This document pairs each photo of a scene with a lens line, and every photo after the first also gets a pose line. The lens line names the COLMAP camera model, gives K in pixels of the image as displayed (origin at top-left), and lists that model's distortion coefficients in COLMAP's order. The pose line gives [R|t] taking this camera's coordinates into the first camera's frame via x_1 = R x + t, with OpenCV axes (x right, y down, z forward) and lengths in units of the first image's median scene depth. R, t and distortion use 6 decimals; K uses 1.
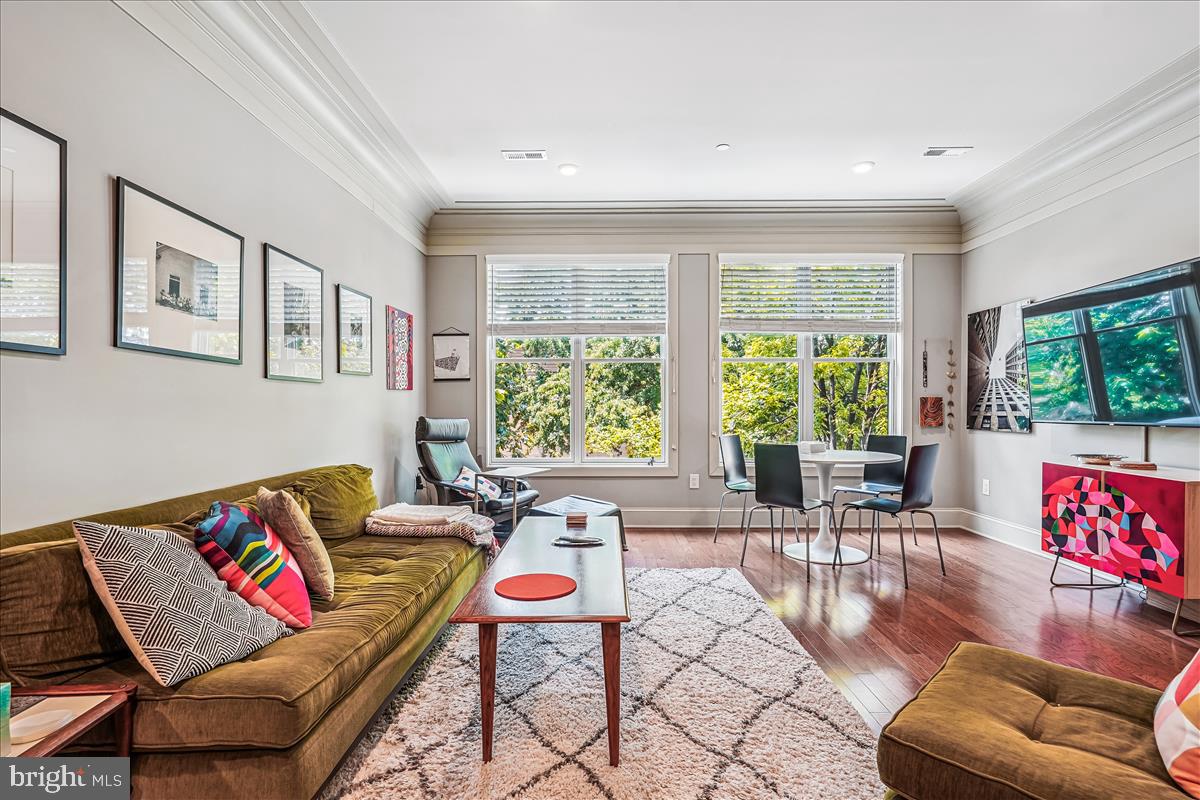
lens RADIAL K [[577.3, 0, 597.3], [0, 577.3, 412.4], [0, 0, 1]] dist [-0.011952, -0.000162]
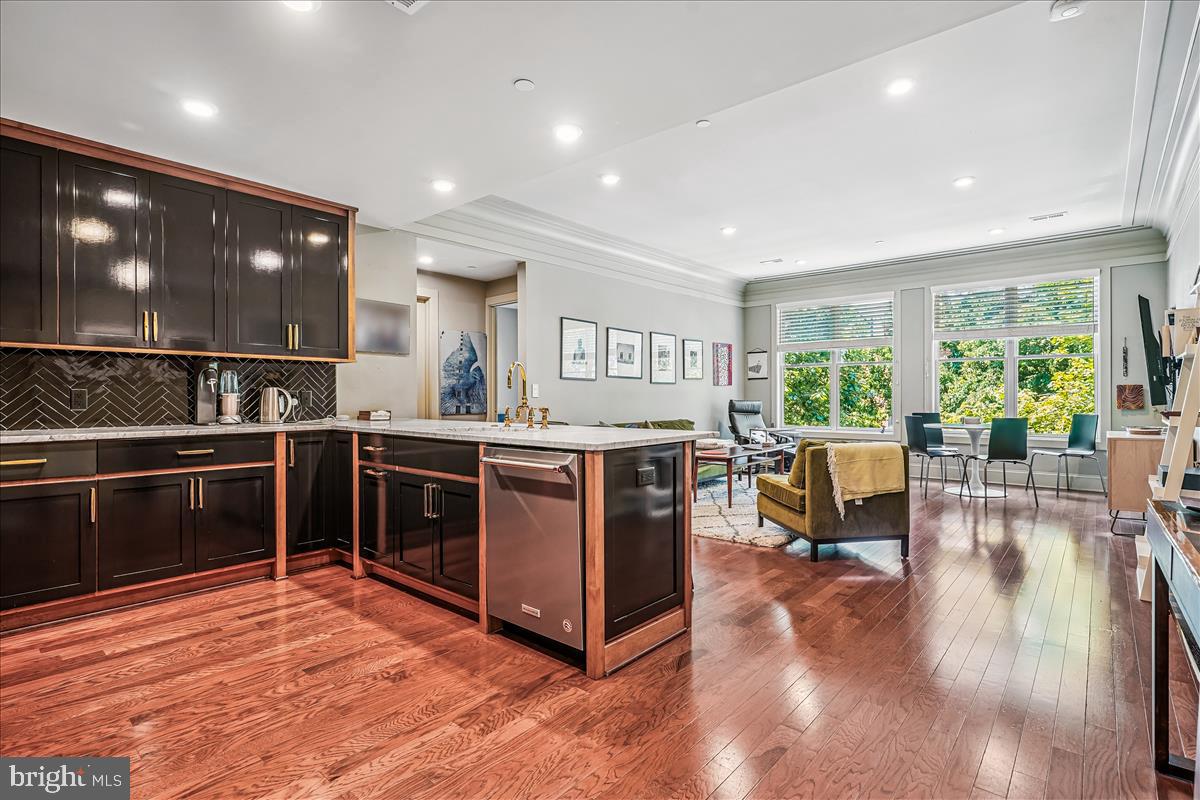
lens RADIAL K [[577.3, 0, 597.9], [0, 577.3, 399.7], [0, 0, 1]] dist [-0.011952, -0.000162]
pose [[0.759557, 0.002640, -0.650435, 0.545003], [-0.003611, 0.999993, -0.000158, 0.008991], [0.650430, 0.002469, 0.759562, -0.662908]]
